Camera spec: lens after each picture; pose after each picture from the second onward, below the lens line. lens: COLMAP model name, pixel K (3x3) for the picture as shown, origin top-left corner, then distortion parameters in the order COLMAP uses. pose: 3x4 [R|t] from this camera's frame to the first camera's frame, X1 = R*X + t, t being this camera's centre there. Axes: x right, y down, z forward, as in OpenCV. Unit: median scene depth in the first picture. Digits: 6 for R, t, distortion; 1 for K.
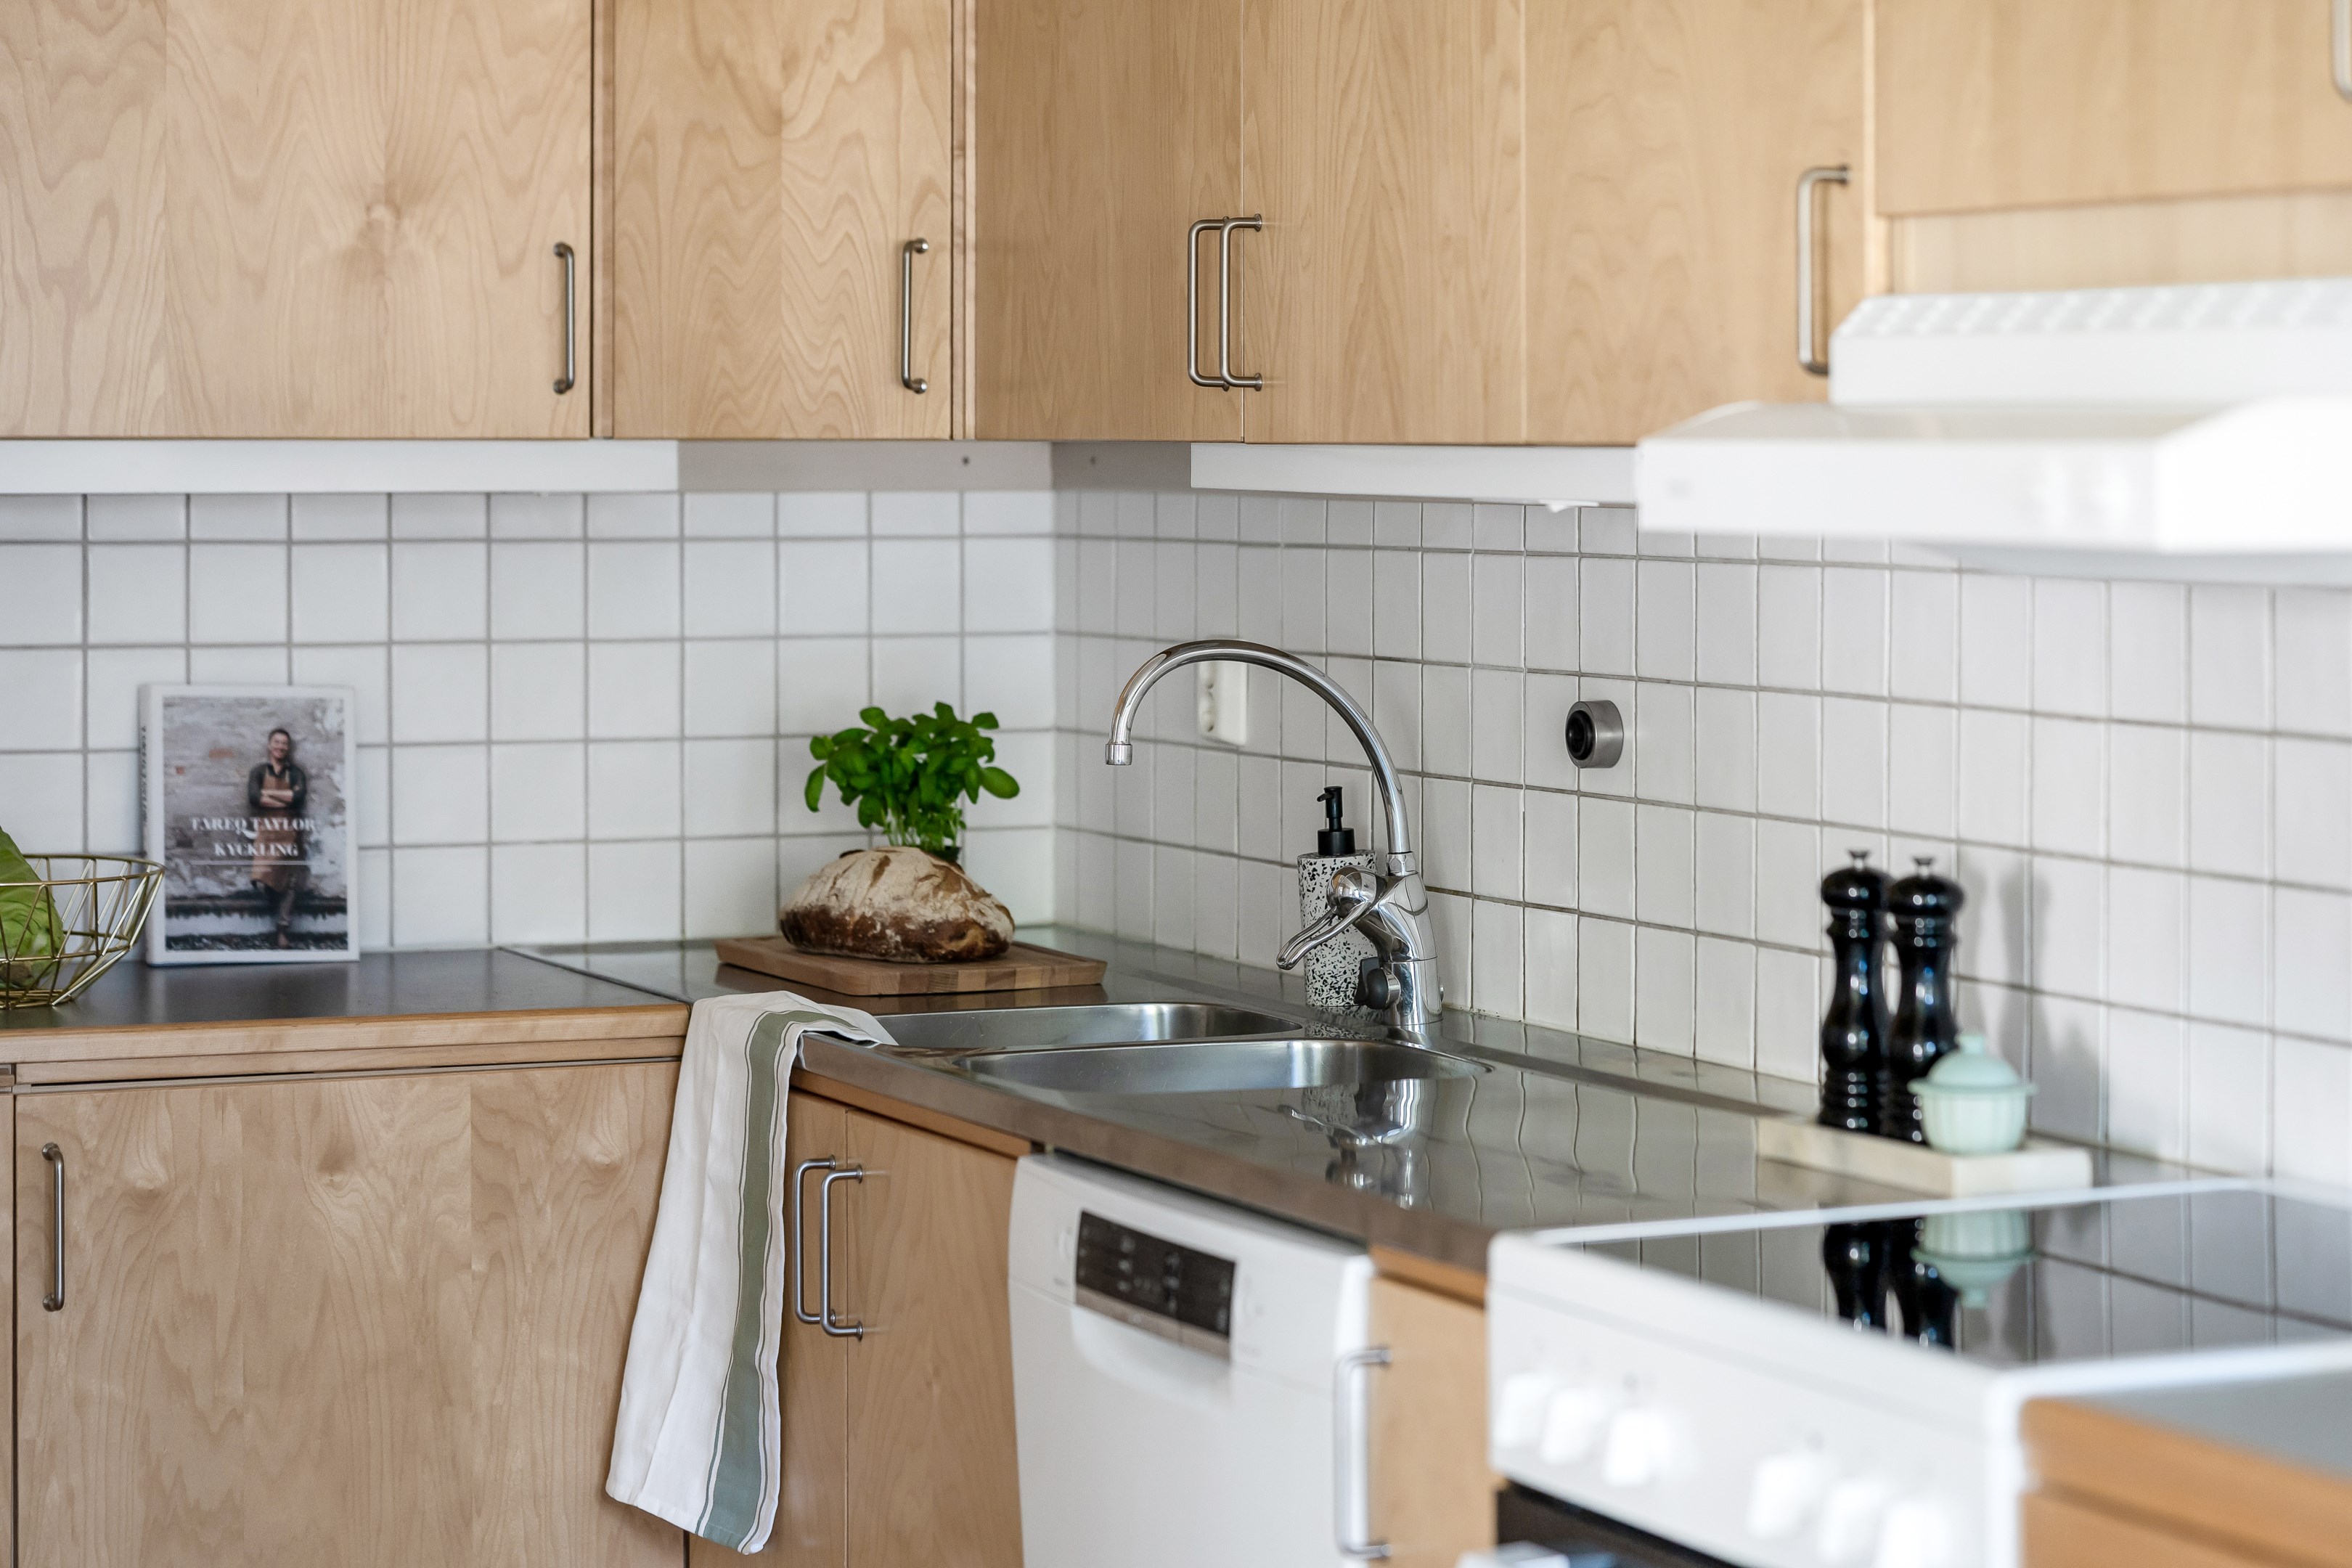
lens RADIAL K [[5552.3, 0, 1145.1], [0, 5552.3, 529.5], [0, 0, 1]] dist [-0.030157, 0.000000]
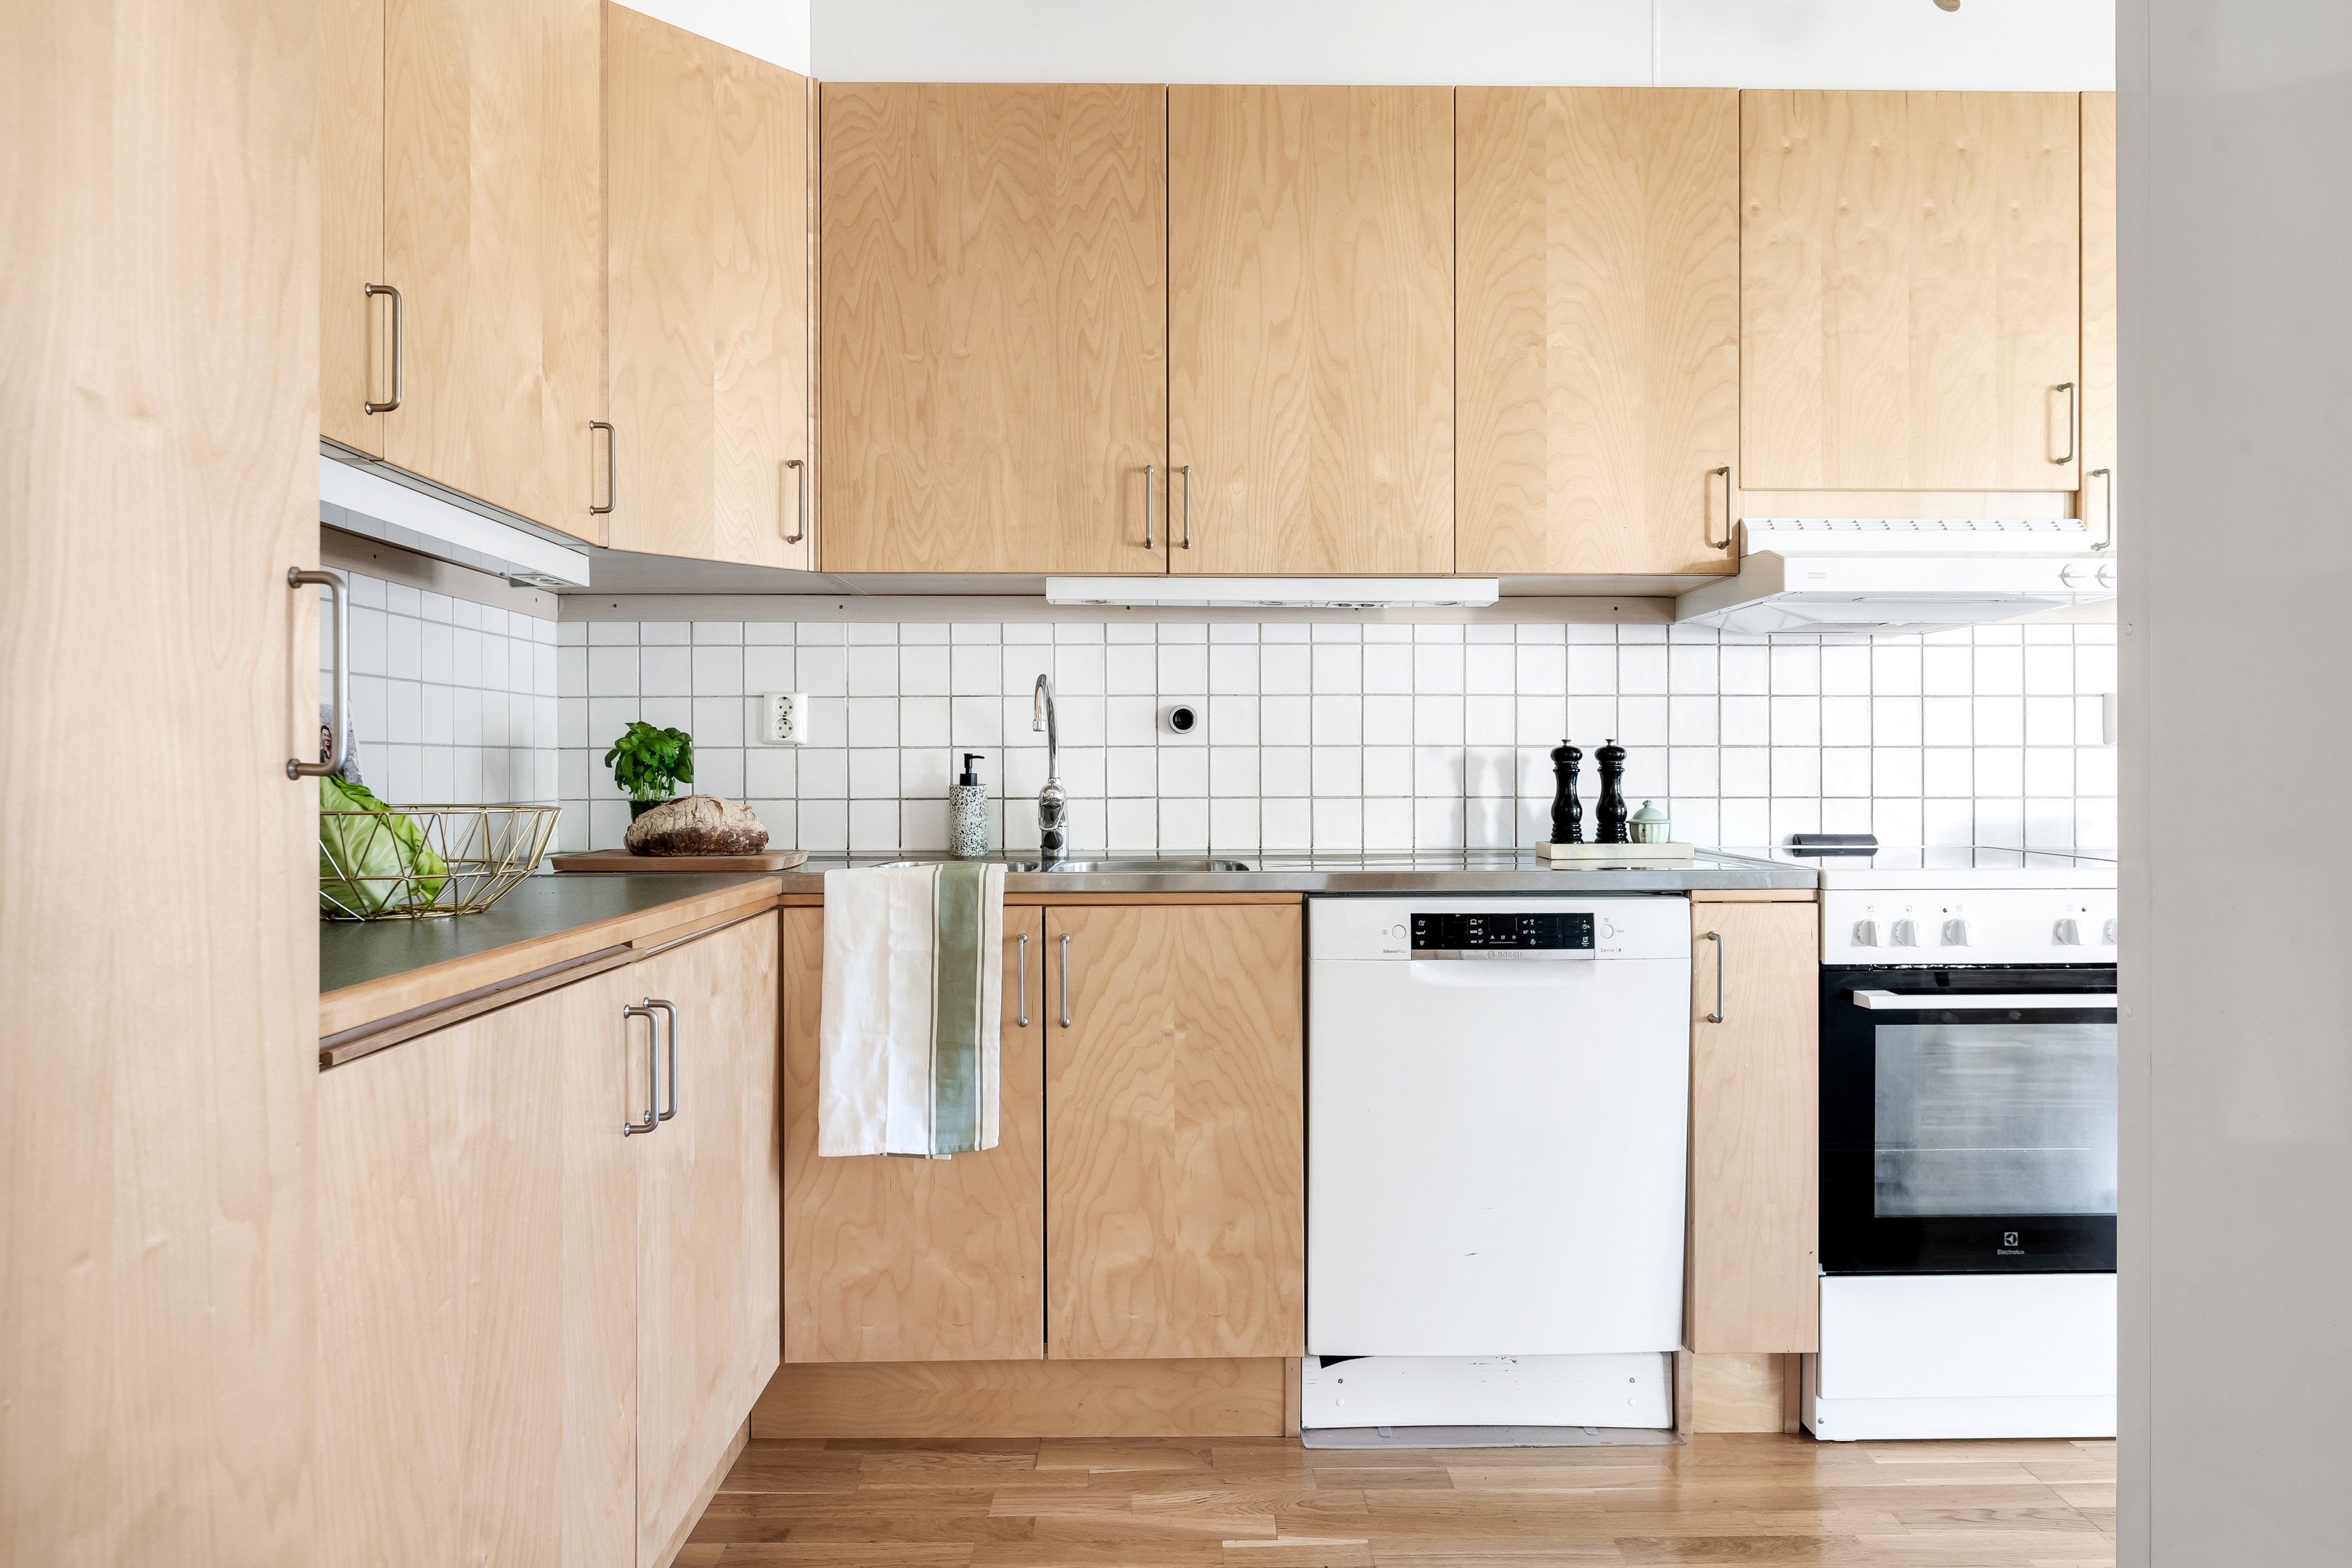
lens RADIAL K [[1422.2, 0, 1190.2], [0, 1422.2, 782.6], [0, 0, 1]] dist [-0.008506, -0.000328]
pose [[0.384528, -0.009383, 0.923066, -0.457848], [0.016906, 0.999852, 0.003121, 0.059905], [-0.922959, 0.014405, 0.384630, 0.742716]]
